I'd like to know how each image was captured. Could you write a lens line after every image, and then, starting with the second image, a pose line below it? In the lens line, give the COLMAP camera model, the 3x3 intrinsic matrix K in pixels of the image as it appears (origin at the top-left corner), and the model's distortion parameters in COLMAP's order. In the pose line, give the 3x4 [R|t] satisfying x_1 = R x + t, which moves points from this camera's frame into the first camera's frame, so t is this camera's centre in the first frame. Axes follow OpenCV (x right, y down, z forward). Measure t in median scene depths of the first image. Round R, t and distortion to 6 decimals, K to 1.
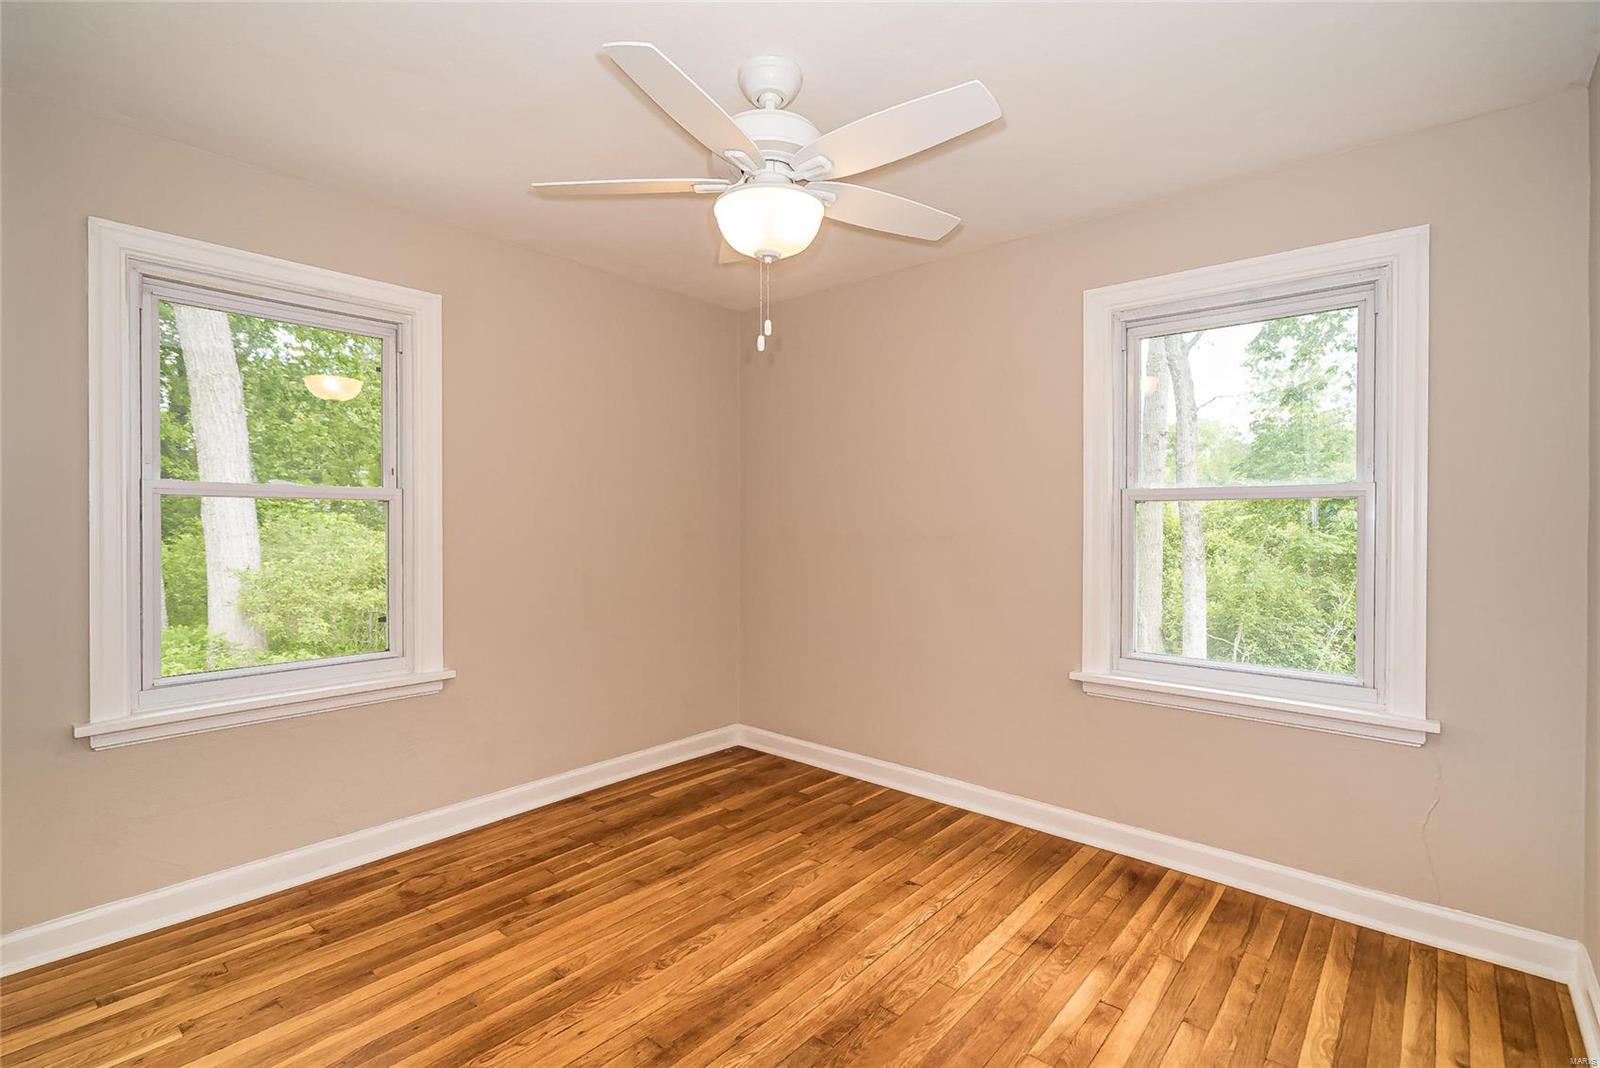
lens RADIAL K [[740.8, 0, 788.7], [0, 740.8, 528.9], [0, 0, 1]] dist [-0.002238, 0.000119]
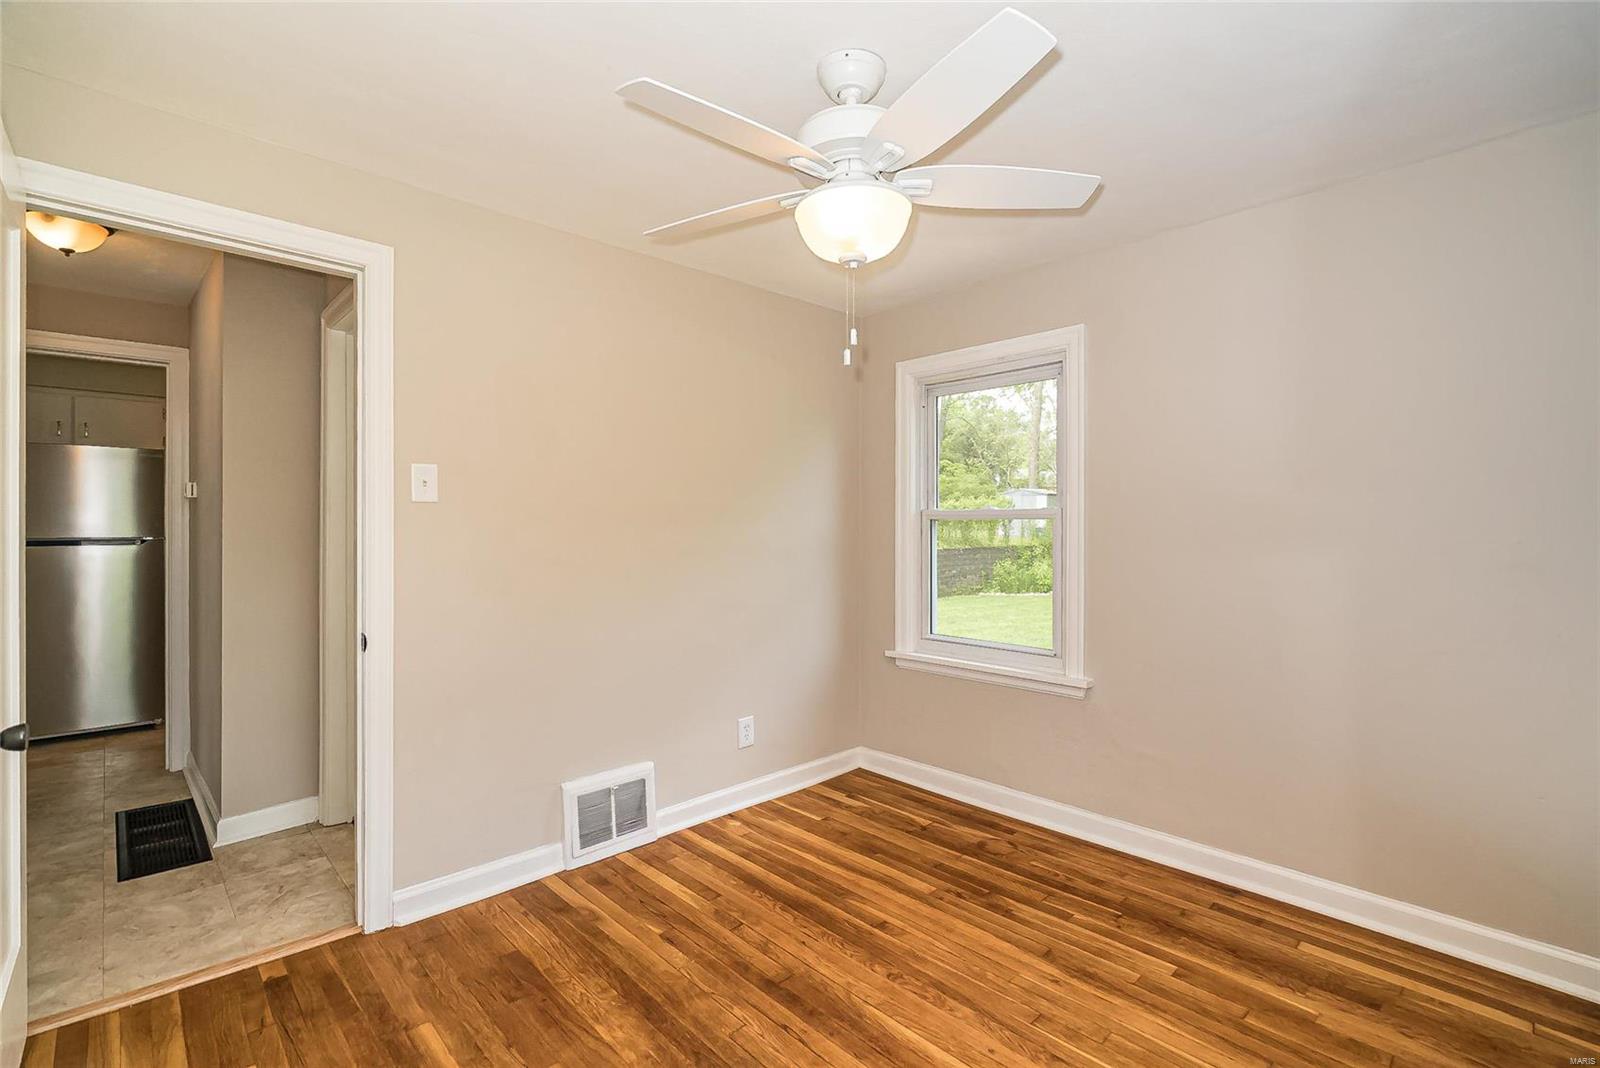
lens RADIAL K [[740.8, 0, 788.7], [0, 740.8, 528.9], [0, 0, 1]] dist [-0.002238, 0.000119]
pose [[-0.113748, 0.001507, -0.993508, 0.756663], [-0.005874, 0.999980, 0.002189, -0.026369], [0.993492, 0.006085, -0.113737, 0.853853]]
